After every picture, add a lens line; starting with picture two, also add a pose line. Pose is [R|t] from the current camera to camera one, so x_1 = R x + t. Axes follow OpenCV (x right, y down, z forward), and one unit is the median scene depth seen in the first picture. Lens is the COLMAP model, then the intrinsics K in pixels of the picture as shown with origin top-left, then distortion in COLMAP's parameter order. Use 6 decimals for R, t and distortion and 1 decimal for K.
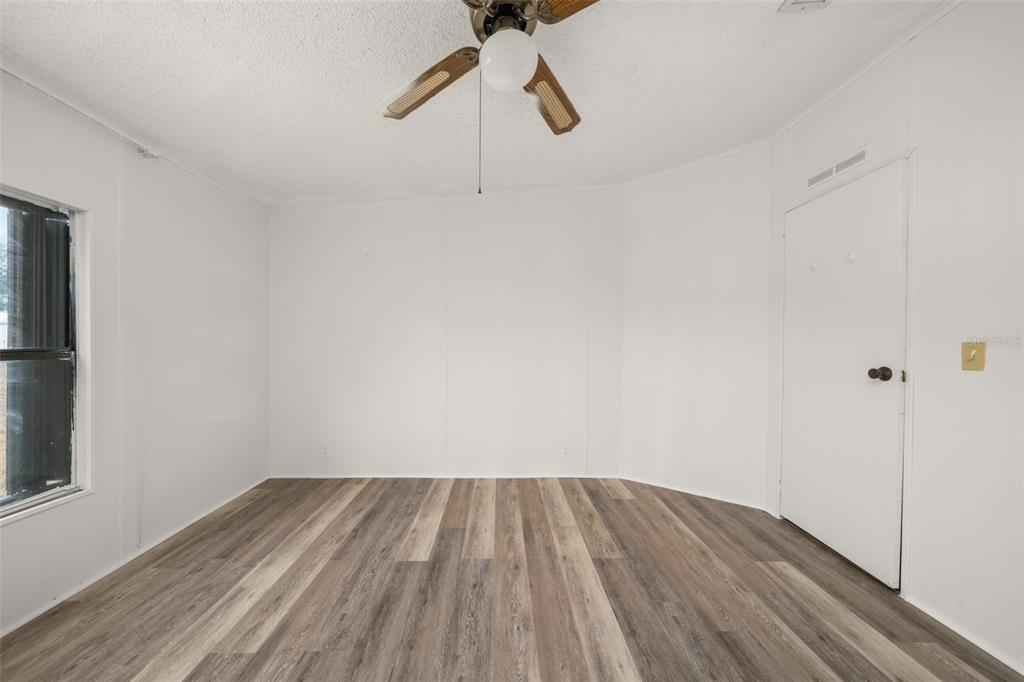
lens RADIAL K [[352.6, 0, 500.1], [0, 352.6, 344.6], [0, 0, 1]] dist [-0.003313, 0.000086]
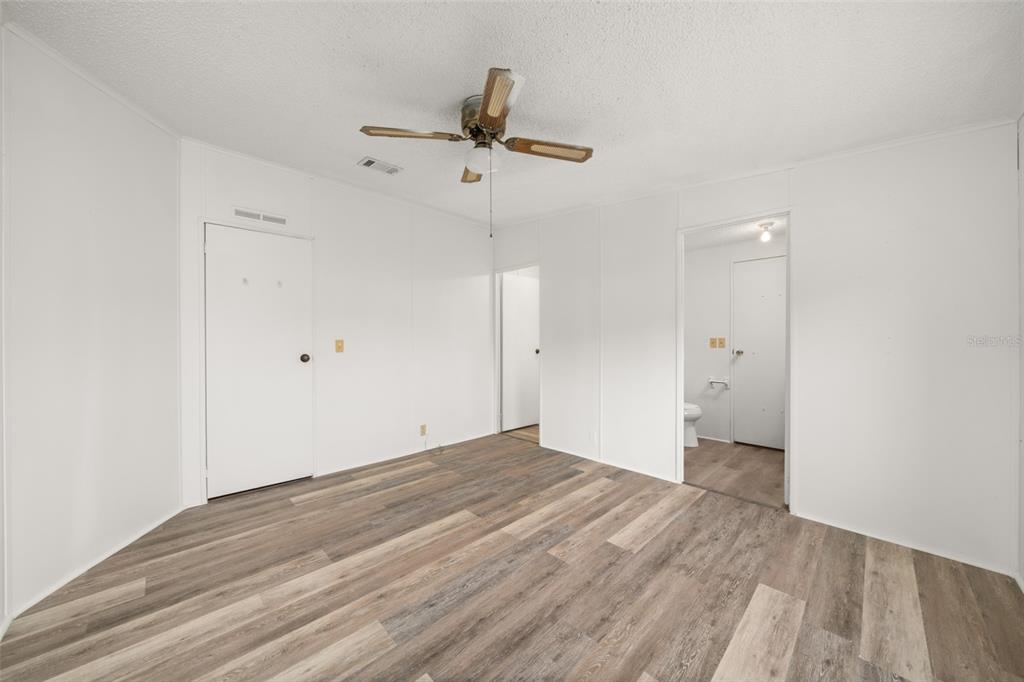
lens RADIAL K [[352.6, 0, 508.2], [0, 352.6, 345.6], [0, 0, 1]] dist [-0.003313, 0.000086]
pose [[-0.695309, -0.014335, 0.718568, -0.873615], [0.005793, 0.999657, 0.025549, -0.018583], [-0.718687, 0.021927, -0.694988, 1.497990]]
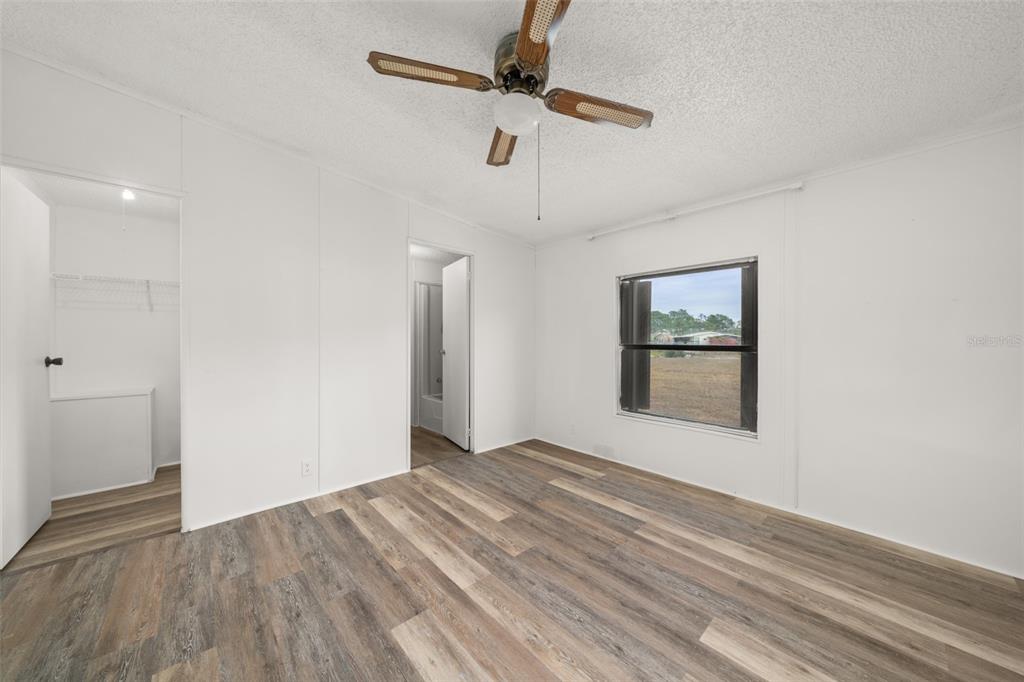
lens RADIAL K [[352.6, 0, 503.7], [0, 352.6, 336.6], [0, 0, 1]] dist [-0.003313, 0.000086]
pose [[-0.749025, -0.014823, -0.662376, 0.659739], [-0.016004, 0.999863, -0.004278, -0.004822], [0.662349, 0.007397, -0.749159, 1.427220]]
